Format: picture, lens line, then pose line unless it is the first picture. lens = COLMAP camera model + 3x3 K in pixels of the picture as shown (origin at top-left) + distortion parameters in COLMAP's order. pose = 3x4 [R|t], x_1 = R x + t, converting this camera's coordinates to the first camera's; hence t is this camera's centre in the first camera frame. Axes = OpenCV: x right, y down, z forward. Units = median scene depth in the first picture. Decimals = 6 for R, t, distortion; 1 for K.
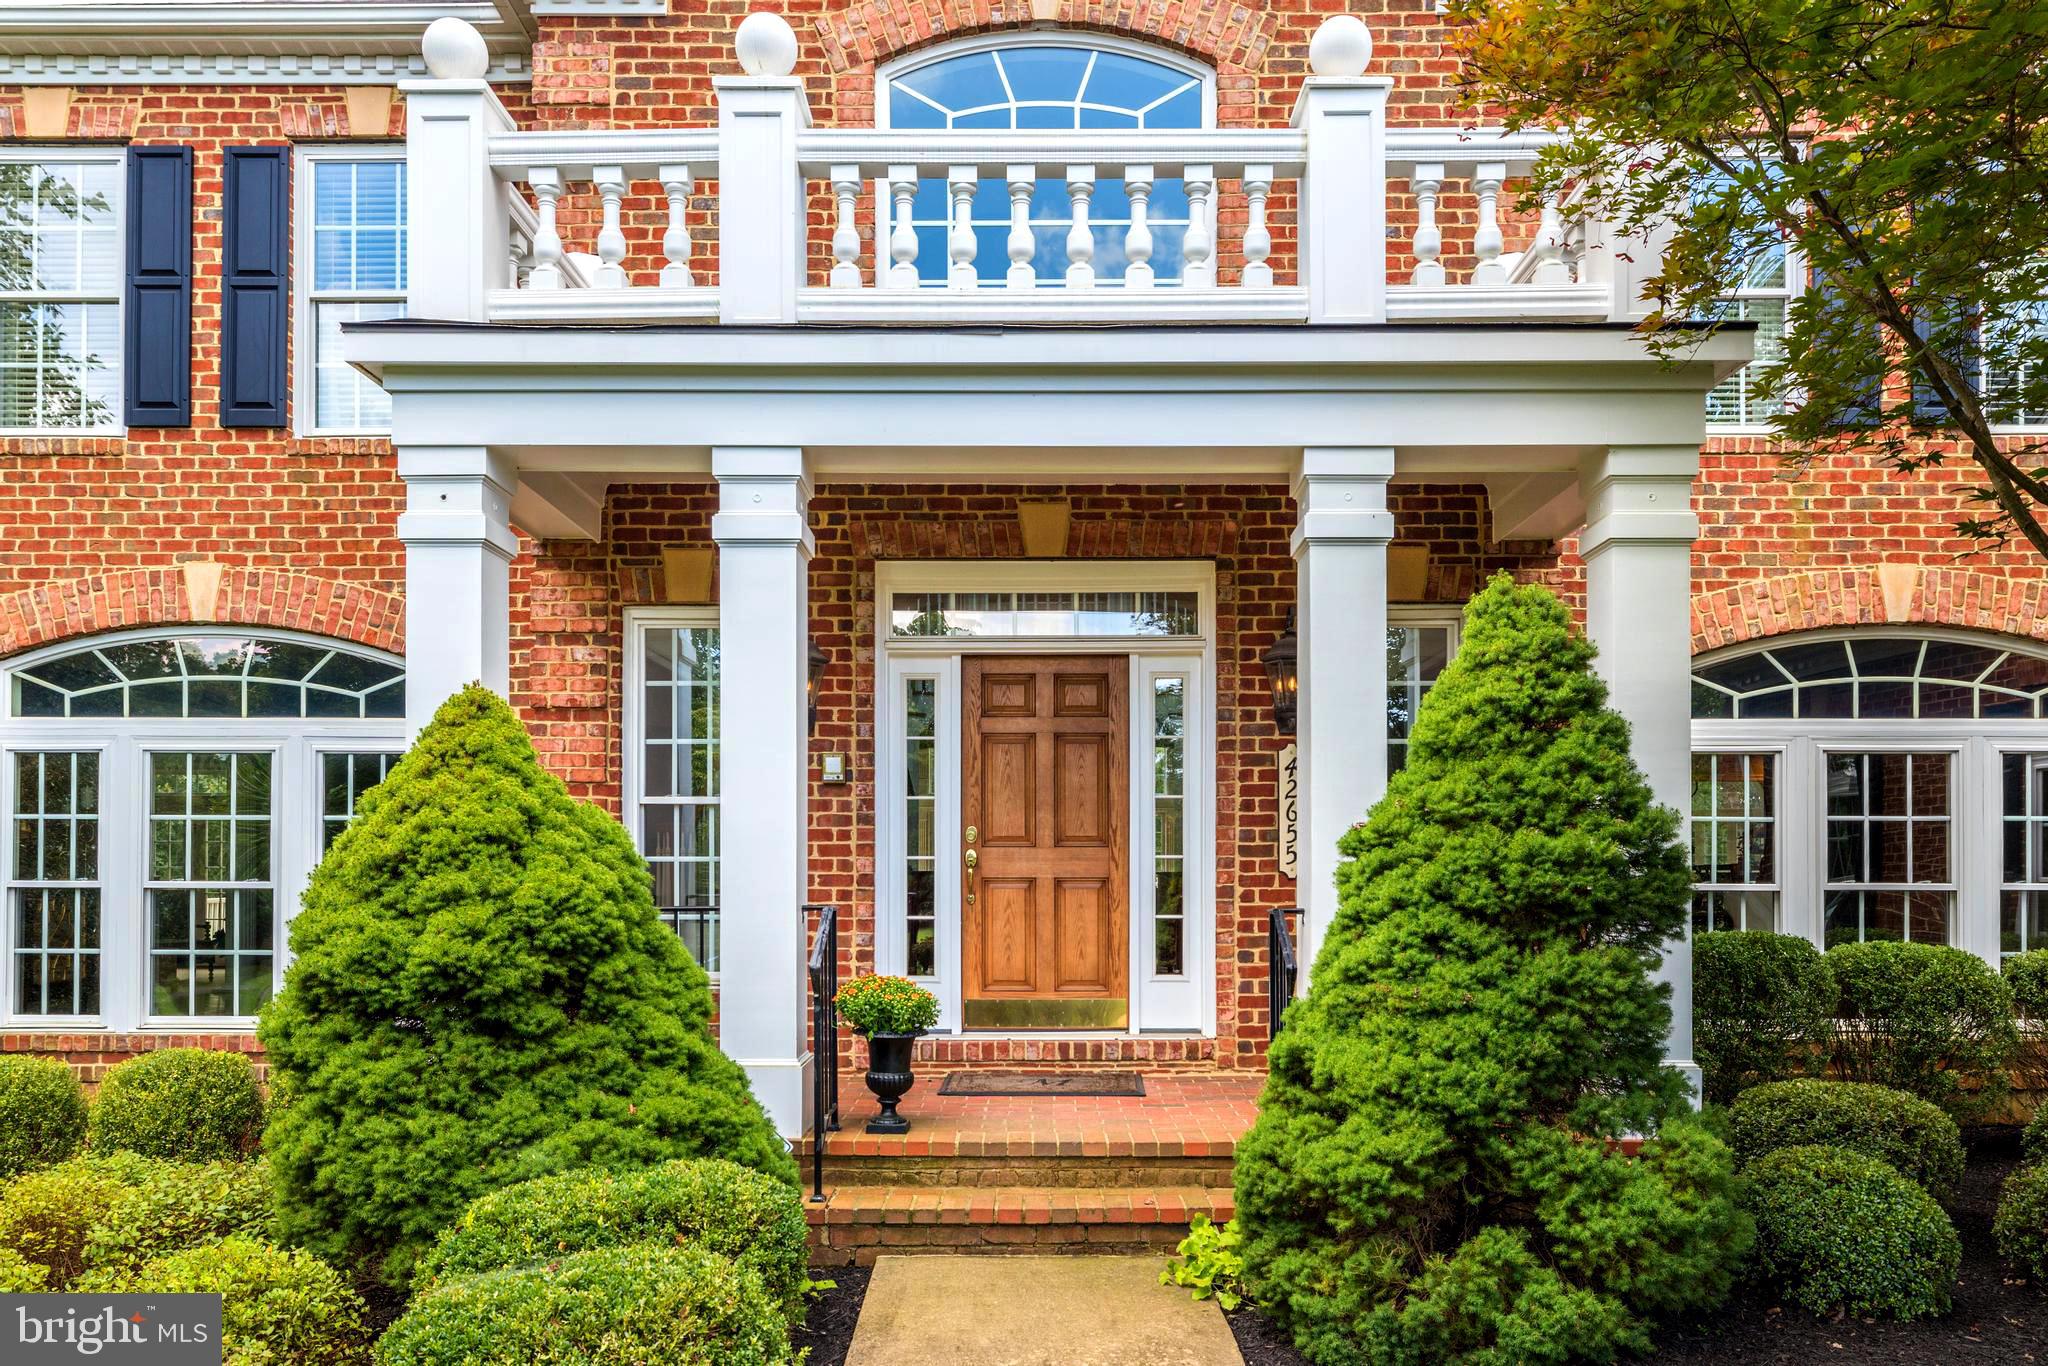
lens RADIAL K [[1308.4, 0, 1023.7], [0, 1308.4, 722.6], [0, 0, 1]] dist [0.004080, 0.002315]
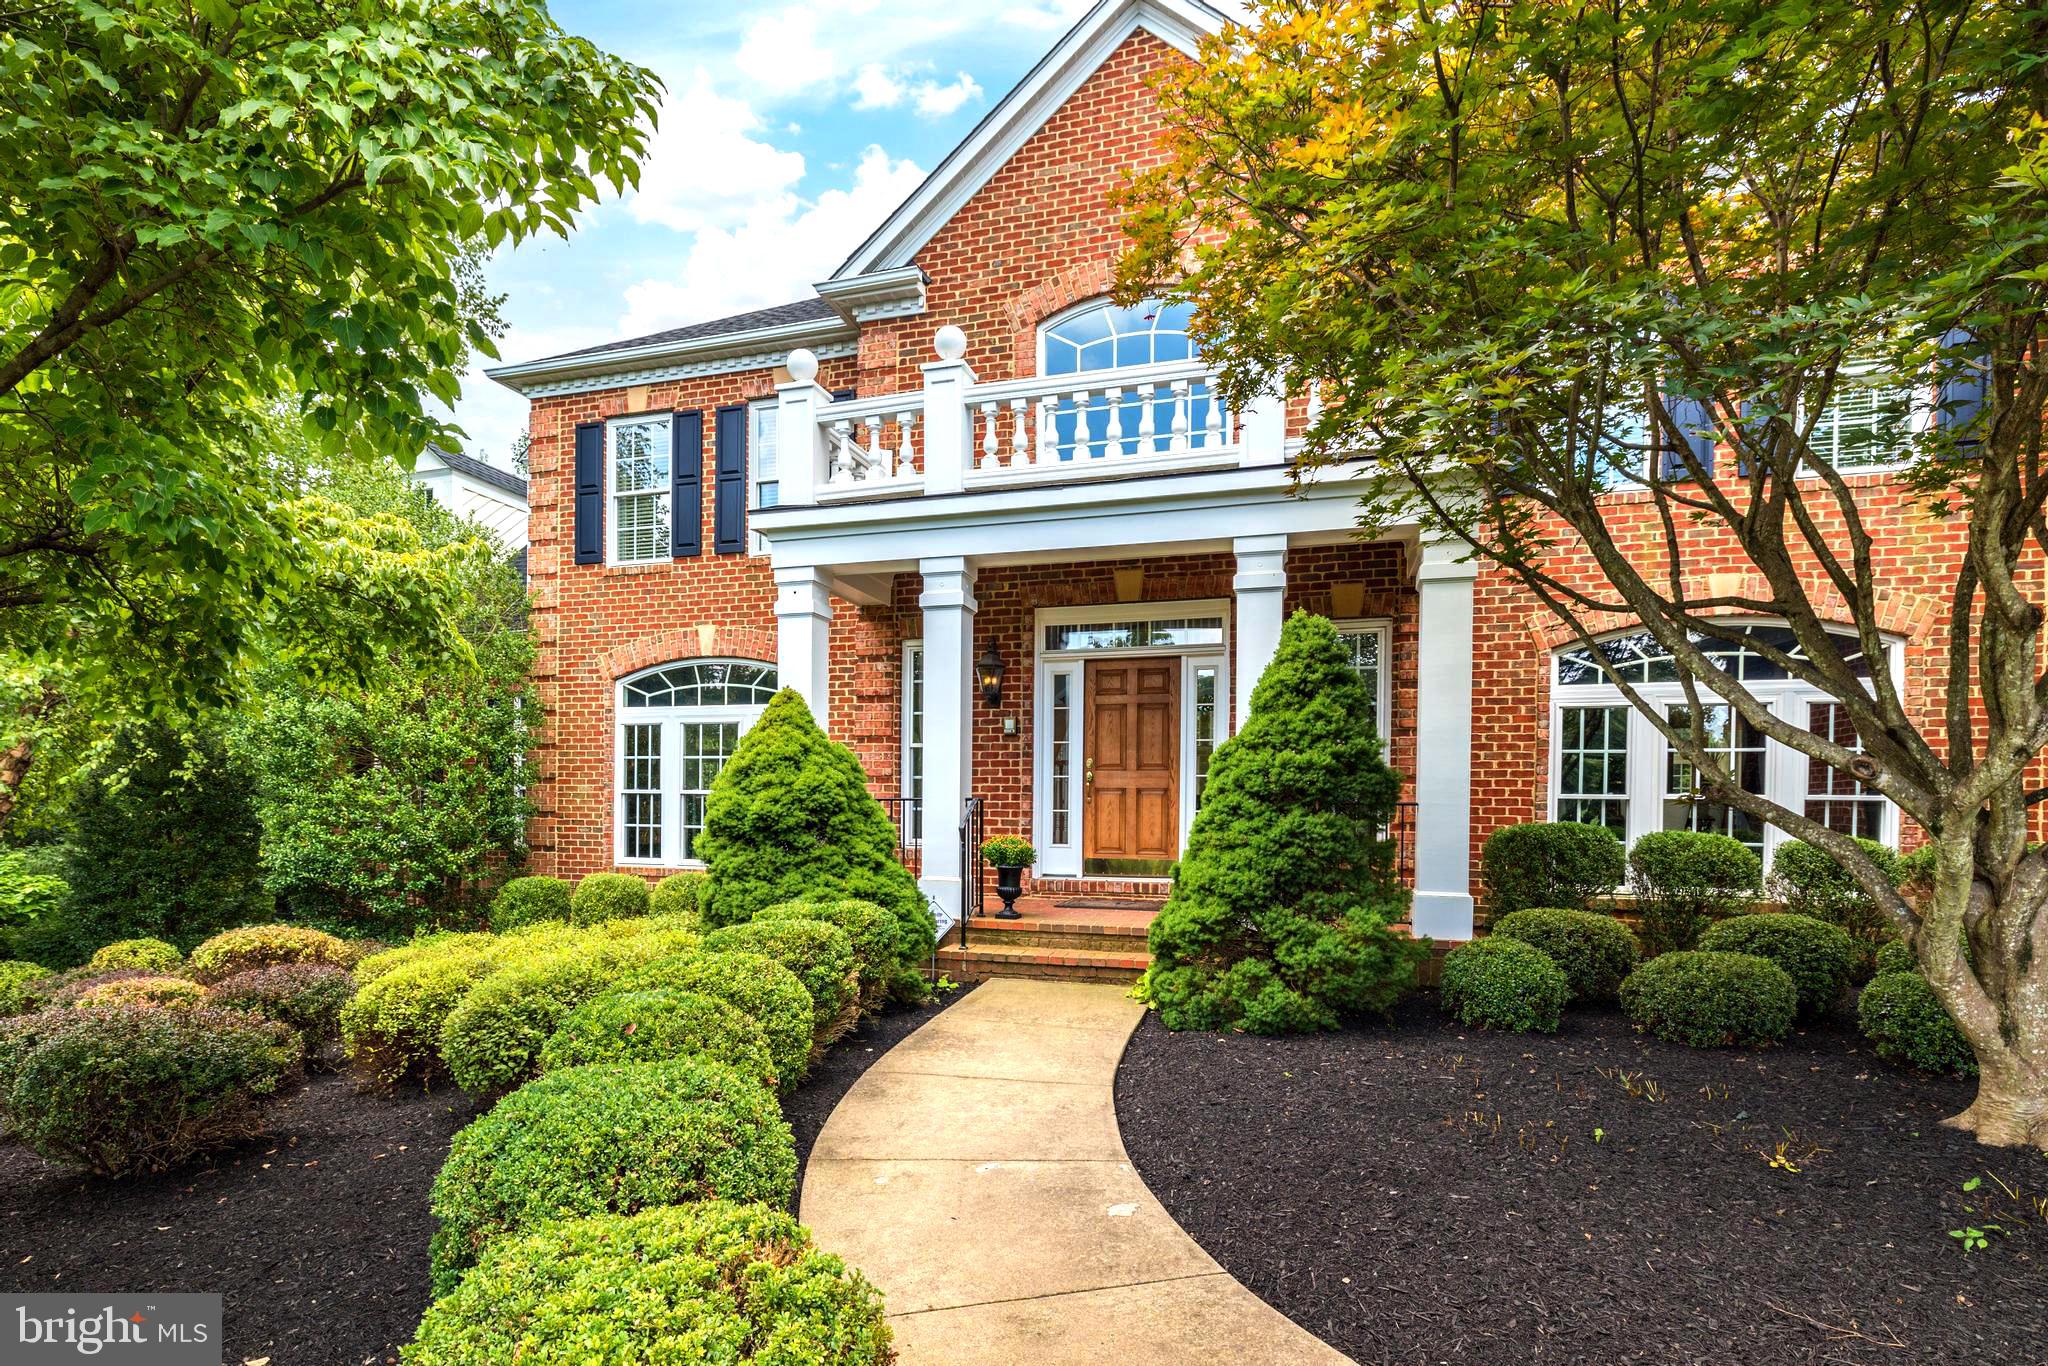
lens RADIAL K [[899.3, 0, 1022.2], [0, 899.3, 674.8], [0, 0, 1]] dist [0.019490, 0.000061]
pose [[0.964297, -0.030753, -0.263030, 0.235214], [0.023571, 0.999259, -0.030415, 0.003044], [0.263770, 0.023129, 0.964308, -0.217650]]
